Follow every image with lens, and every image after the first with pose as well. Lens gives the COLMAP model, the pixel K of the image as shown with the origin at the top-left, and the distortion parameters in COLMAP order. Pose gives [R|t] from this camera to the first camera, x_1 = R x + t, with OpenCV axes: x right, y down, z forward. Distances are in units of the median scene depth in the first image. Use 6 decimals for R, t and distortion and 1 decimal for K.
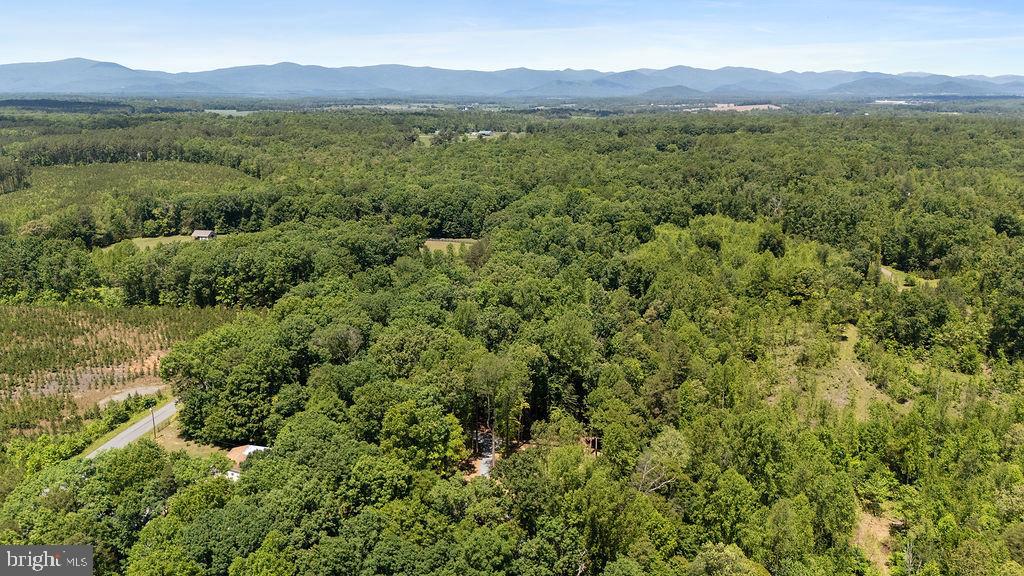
lens RADIAL K [[748.4, 0, 512.0], [0, 748.4, 288.0], [0, 0, 1]] dist [0.069286, -0.077977]
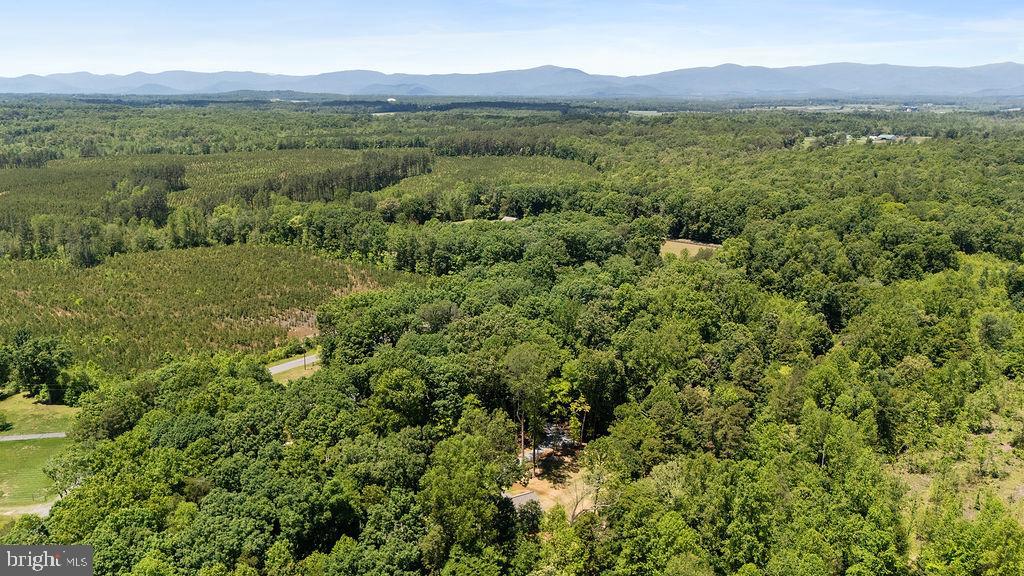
lens RADIAL K [[748.4, 0, 512.0], [0, 748.4, 288.0], [0, 0, 1]] dist [0.069286, -0.077977]
pose [[0.853140, 0.130473, -0.505103, 0.264390], [-0.131353, 0.990750, 0.034060, -0.013886], [0.504875, 0.037288, 0.862387, 0.057831]]
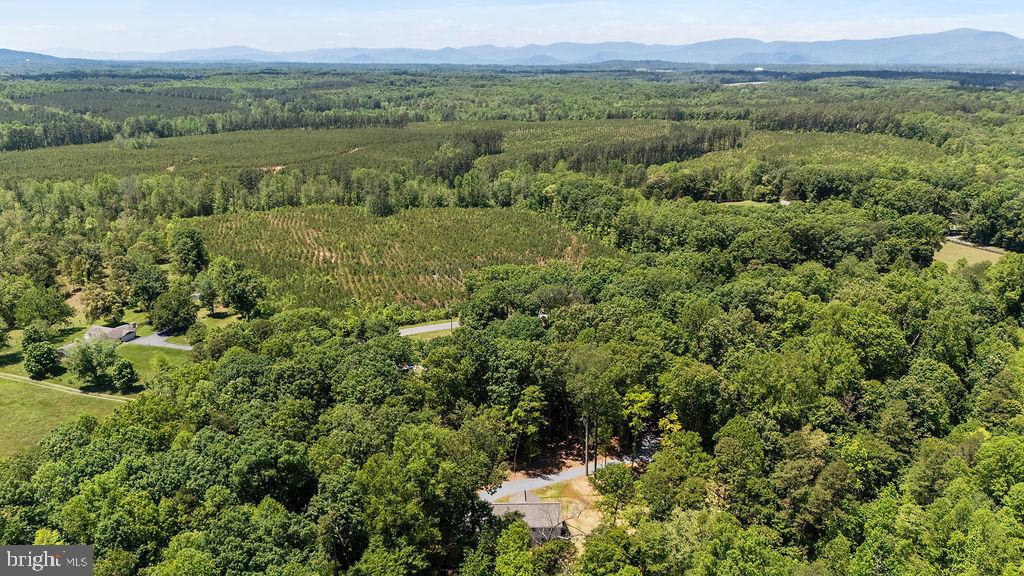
lens RADIAL K [[748.4, 0, 512.0], [0, 748.4, 288.0], [0, 0, 1]] dist [0.069286, -0.077977]
pose [[0.526460, 0.244465, -0.814295, 0.374132], [-0.215615, 0.964848, 0.150264, -0.056075], [0.822405, 0.096466, 0.560664, 0.219424]]
